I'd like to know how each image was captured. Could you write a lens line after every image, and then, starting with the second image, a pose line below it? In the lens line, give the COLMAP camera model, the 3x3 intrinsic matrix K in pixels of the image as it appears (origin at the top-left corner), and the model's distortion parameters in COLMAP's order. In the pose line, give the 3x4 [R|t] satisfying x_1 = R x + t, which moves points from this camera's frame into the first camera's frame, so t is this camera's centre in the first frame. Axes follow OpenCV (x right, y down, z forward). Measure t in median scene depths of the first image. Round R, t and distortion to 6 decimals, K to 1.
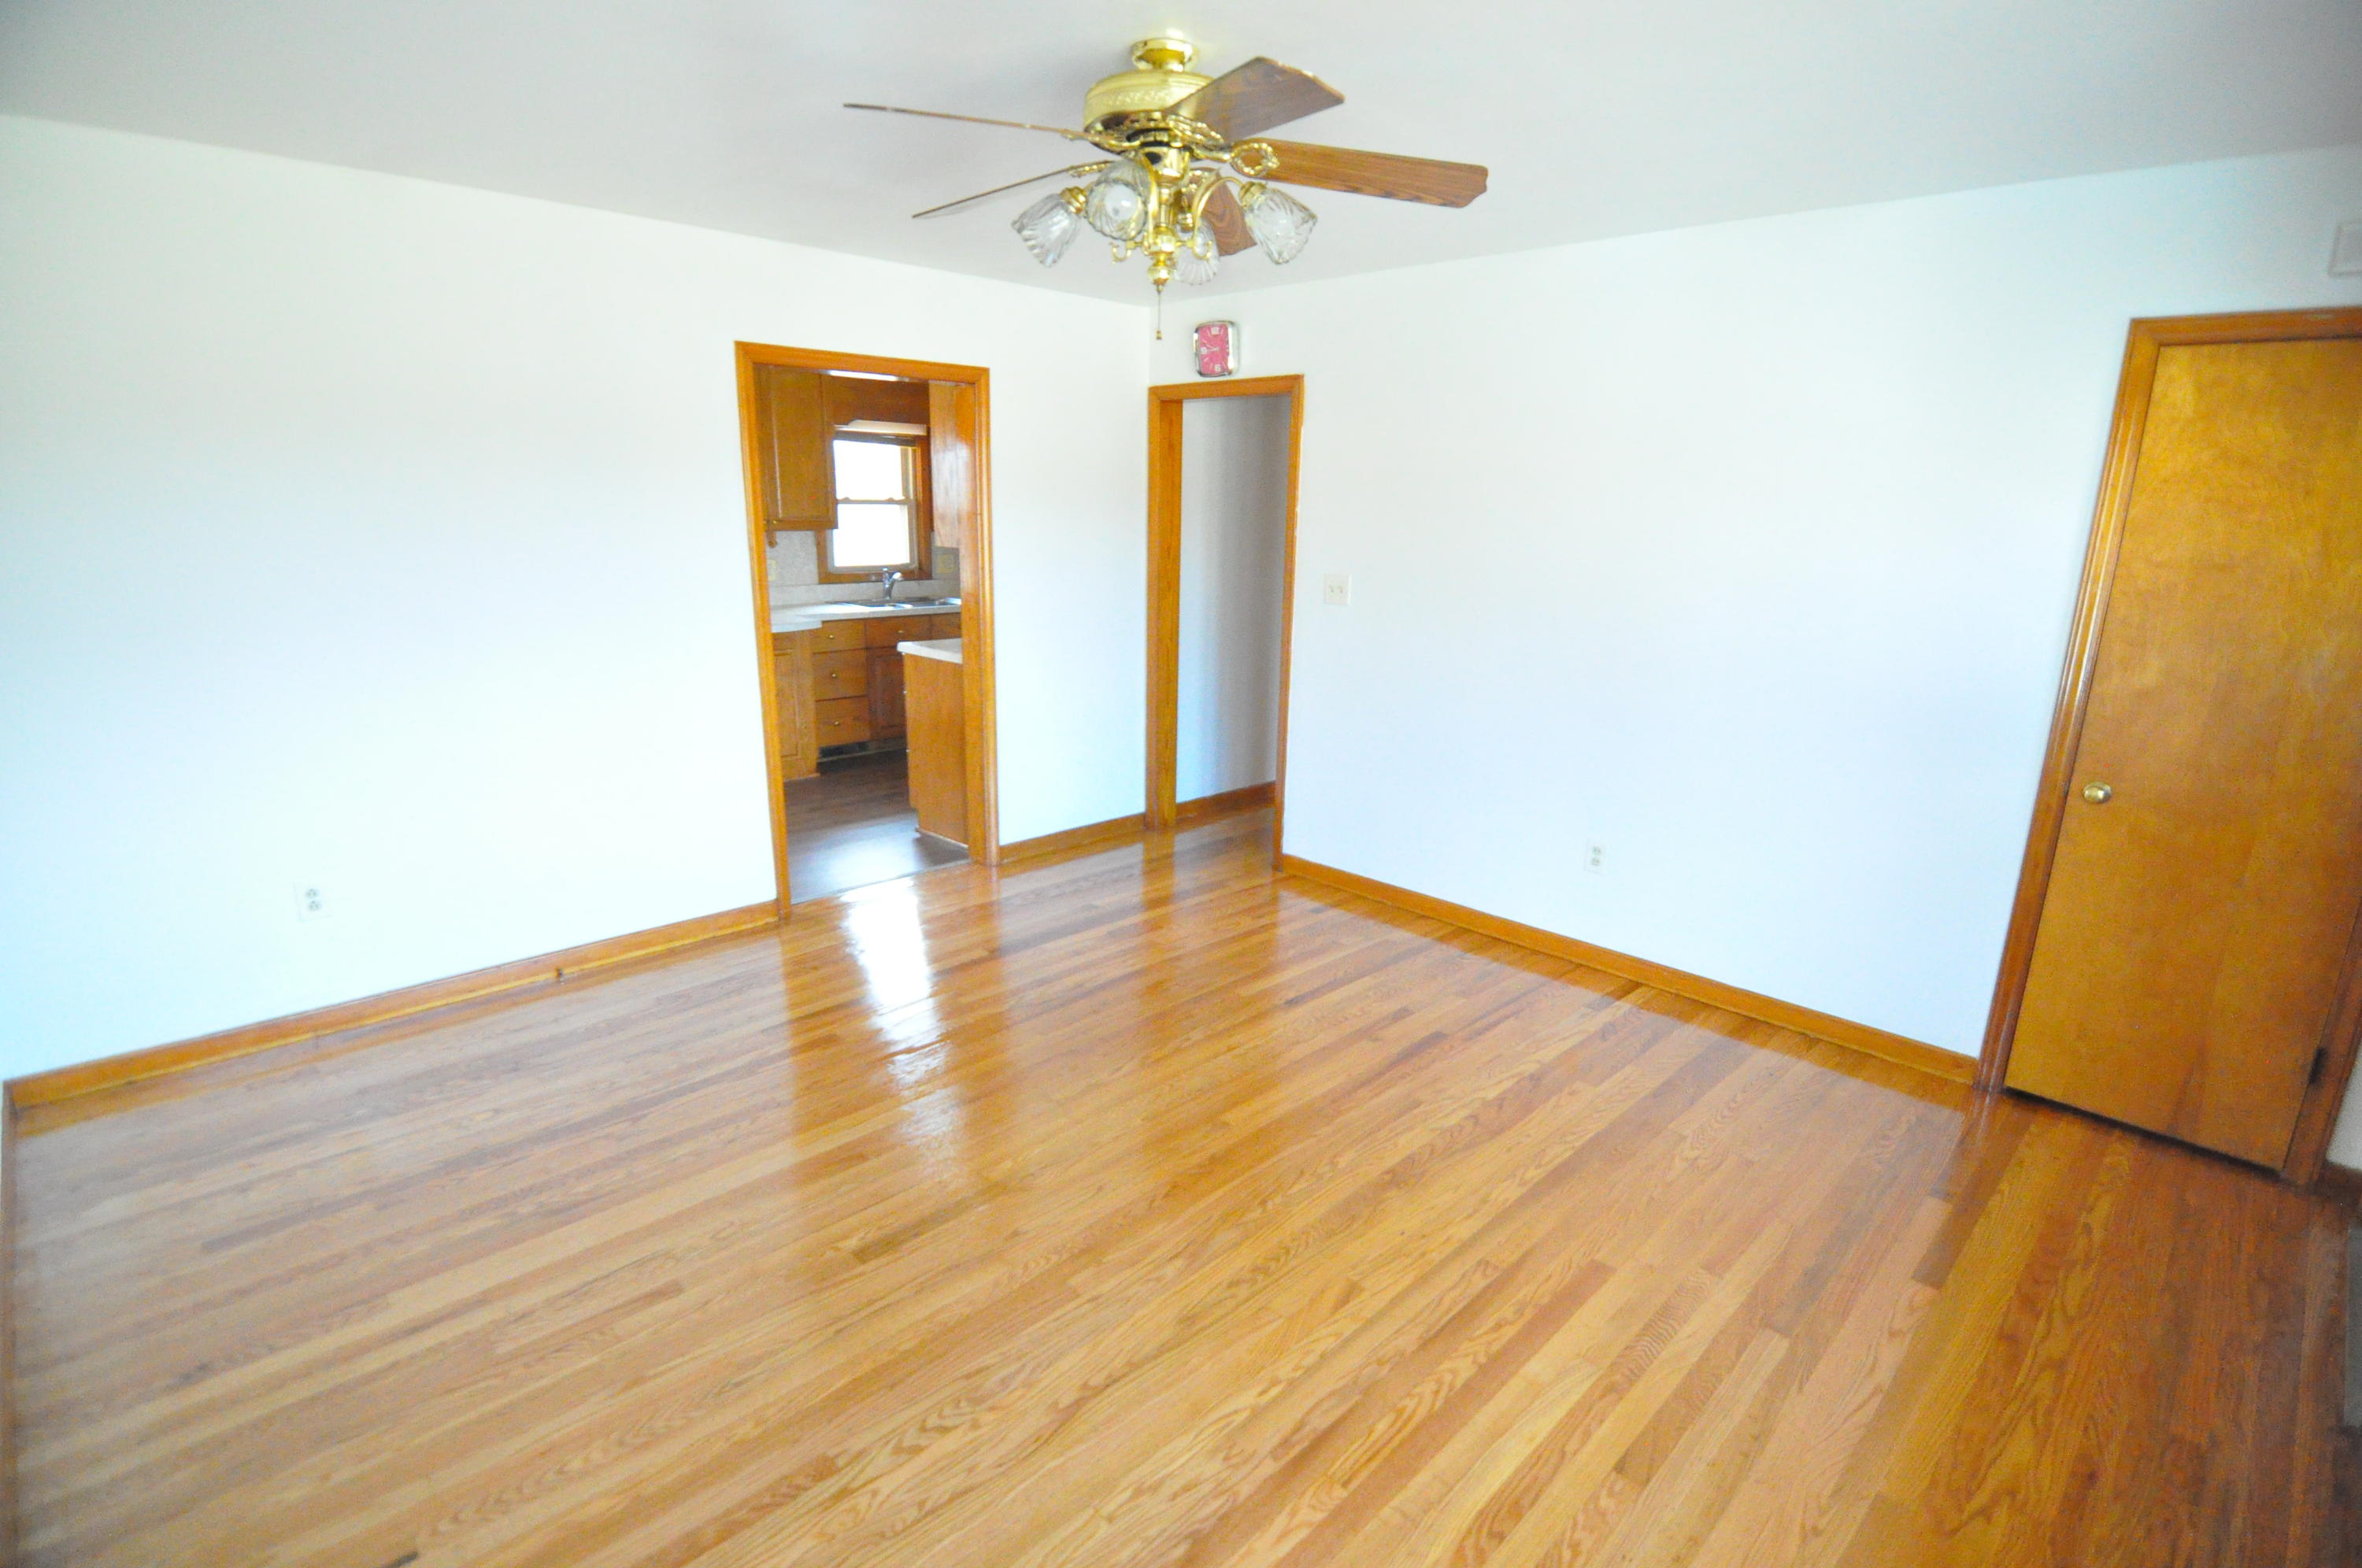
lens RADIAL K [[1140.6, 0, 1169.2], [0, 1140.6, 795.3], [0, 0, 1]] dist [-0.008303, -0.008220]
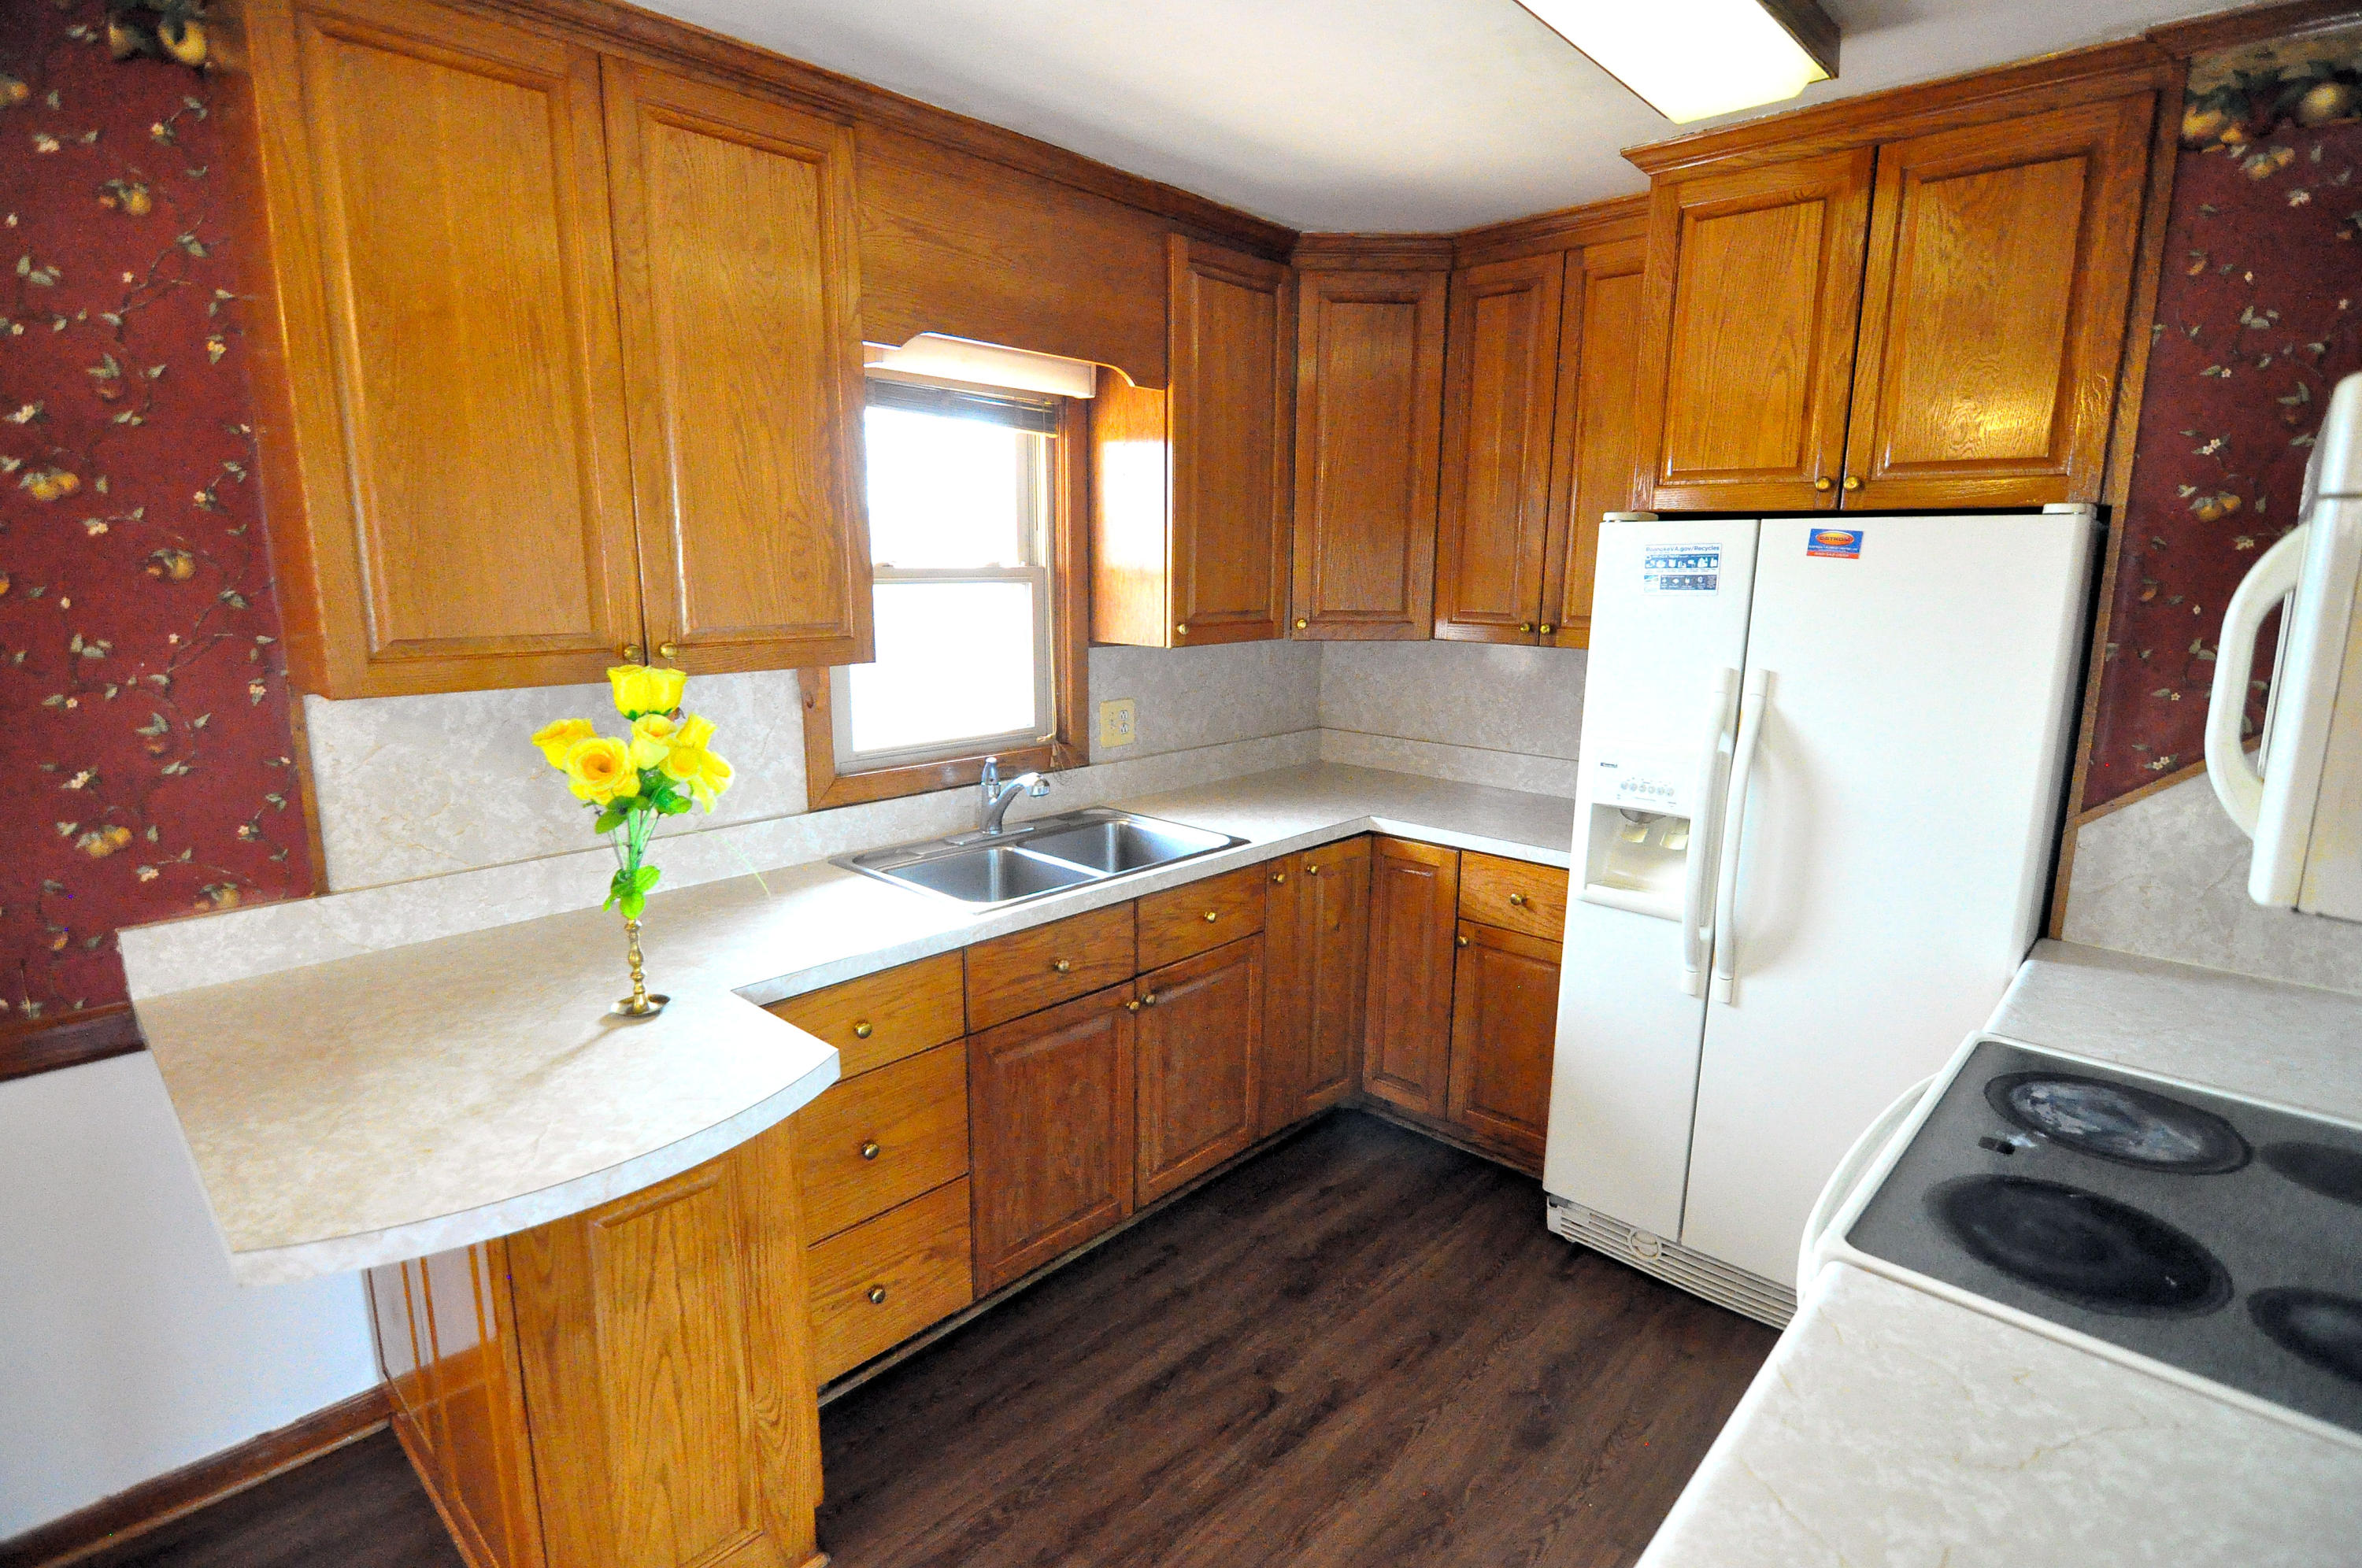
lens RADIAL K [[1140.6, 0, 1176.0], [0, 1140.6, 795.4], [0, 0, 1]] dist [-0.008303, -0.008220]
pose [[0.998759, -0.019150, 0.045981, -0.219253], [0.021674, 0.998249, -0.055047, -0.174740], [-0.044846, 0.055975, 0.997424, 0.672000]]
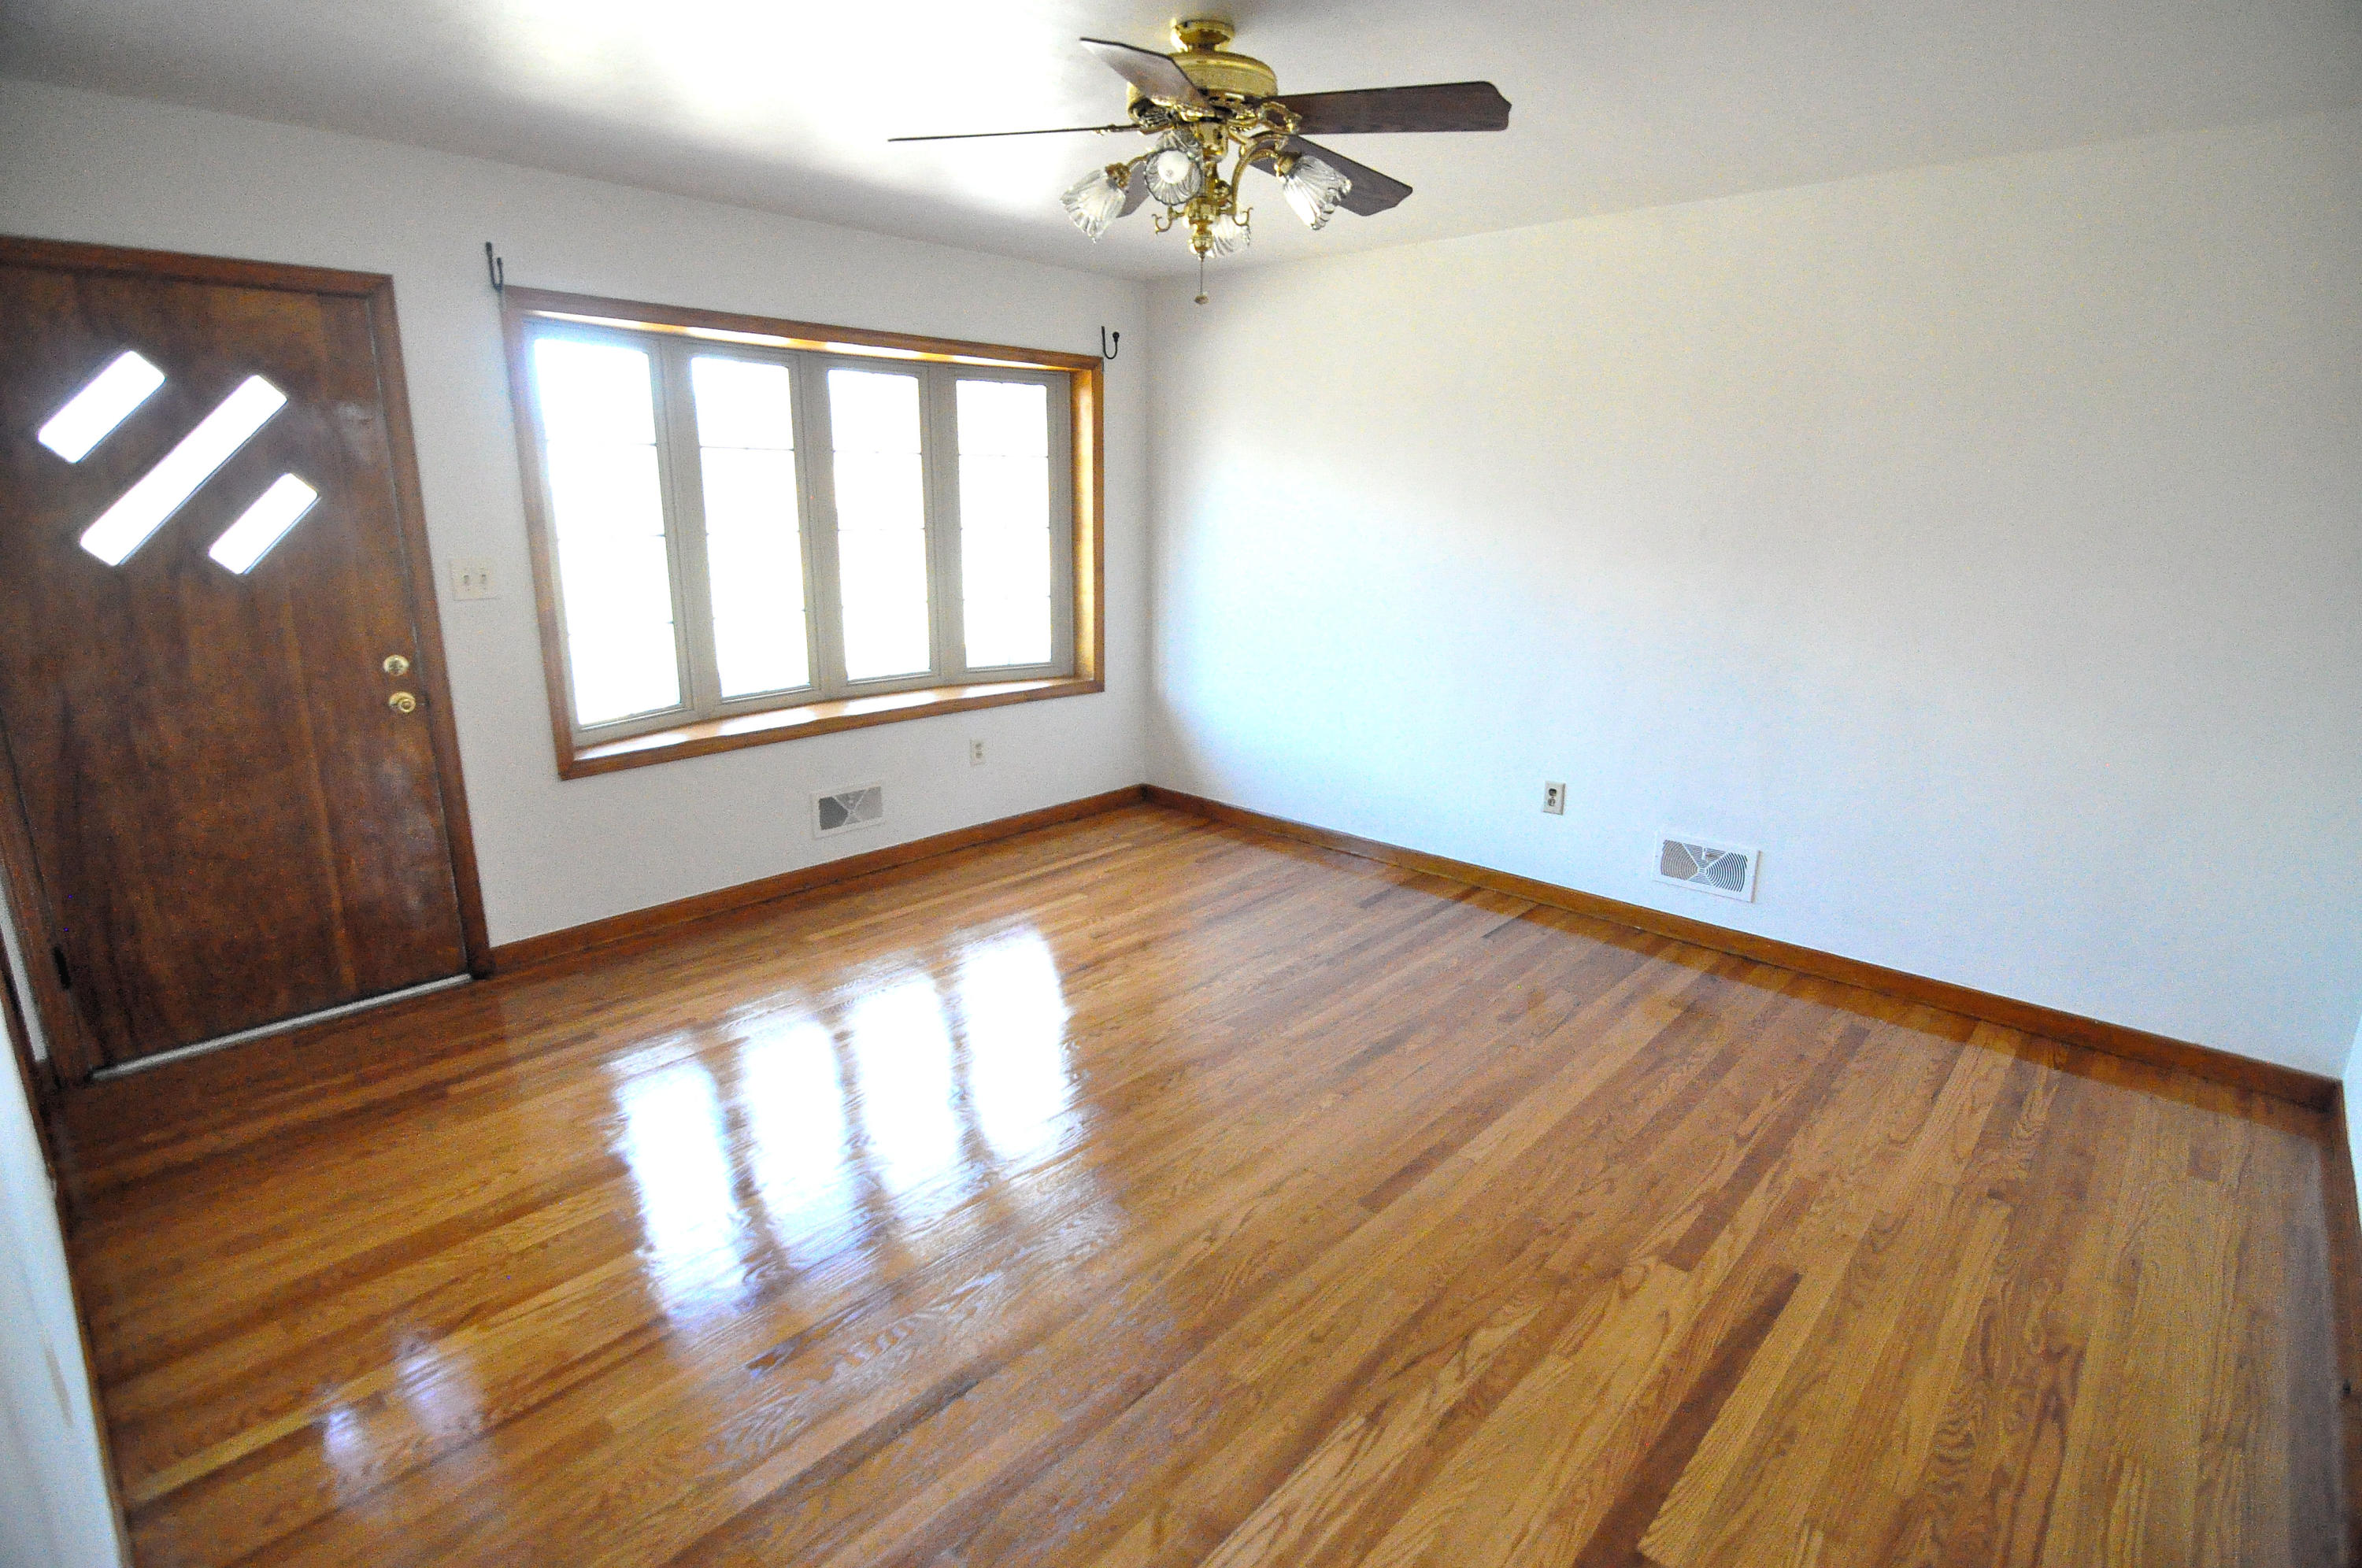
lens RADIAL K [[1140.6, 0, 1185.1], [0, 1140.6, 779.7], [0, 0, 1]] dist [-0.008303, -0.008220]
pose [[-0.997524, -0.016699, -0.068322, 0.024808], [-0.047431, 0.876987, 0.478168, -0.168831], [0.051933, 0.480224, -0.875607, 0.695186]]
